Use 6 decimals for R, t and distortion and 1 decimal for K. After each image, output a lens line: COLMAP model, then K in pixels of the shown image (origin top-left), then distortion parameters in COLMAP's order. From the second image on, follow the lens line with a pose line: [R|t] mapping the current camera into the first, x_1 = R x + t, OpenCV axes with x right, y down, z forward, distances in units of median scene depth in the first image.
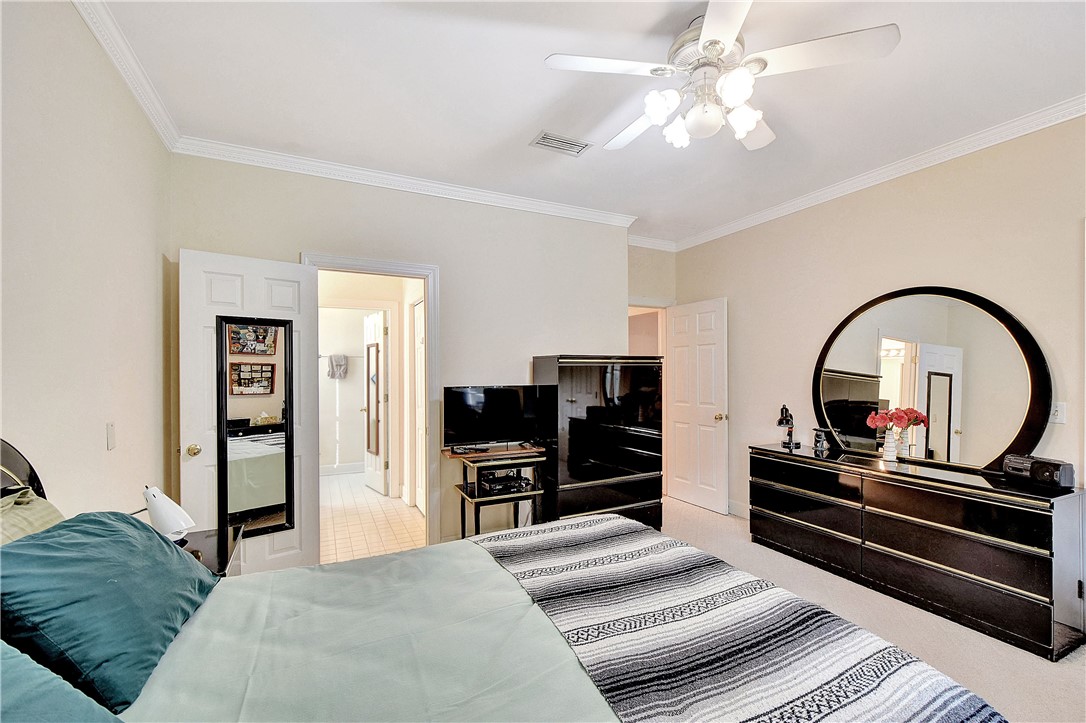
lens RADIAL K [[483.1, 0, 555.8], [0, 483.1, 367.0], [0, 0, 1]] dist [-0.000433, -0.000156]
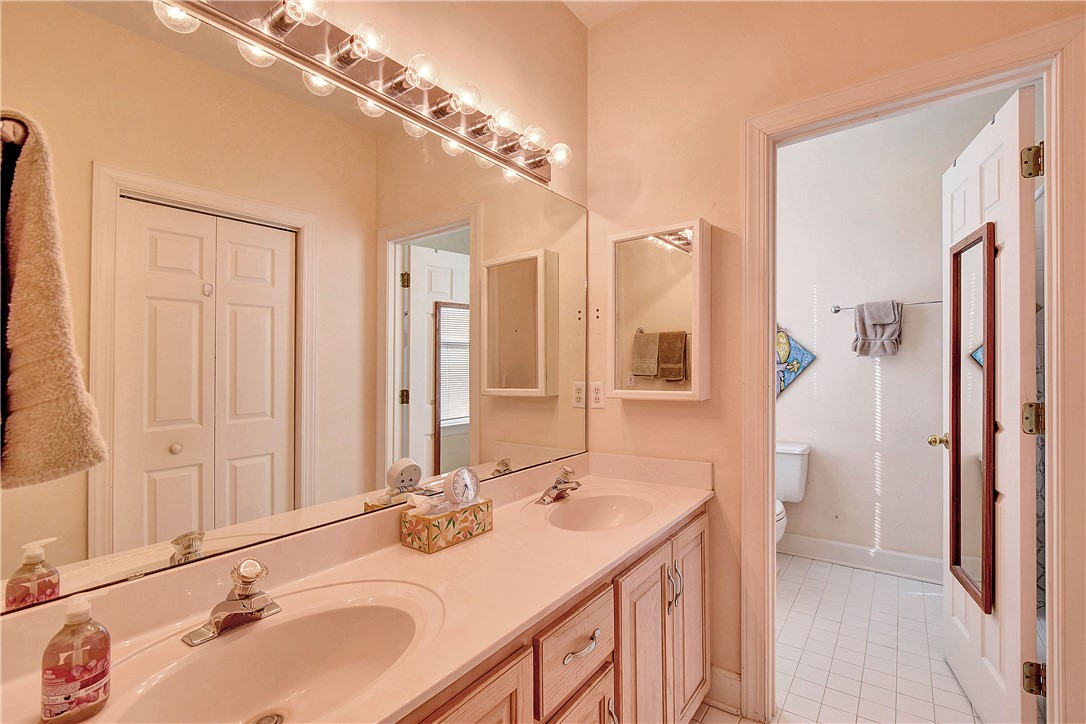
lens RADIAL K [[483.1, 0, 555.8], [0, 483.1, 367.5], [0, 0, 1]] dist [-0.000433, -0.000156]
pose [[0.467008, 0.008459, -0.884212, -0.223408], [0.005862, 0.999903, 0.012661, 0.031119], [0.884233, -0.011096, 0.466913, 0.602588]]
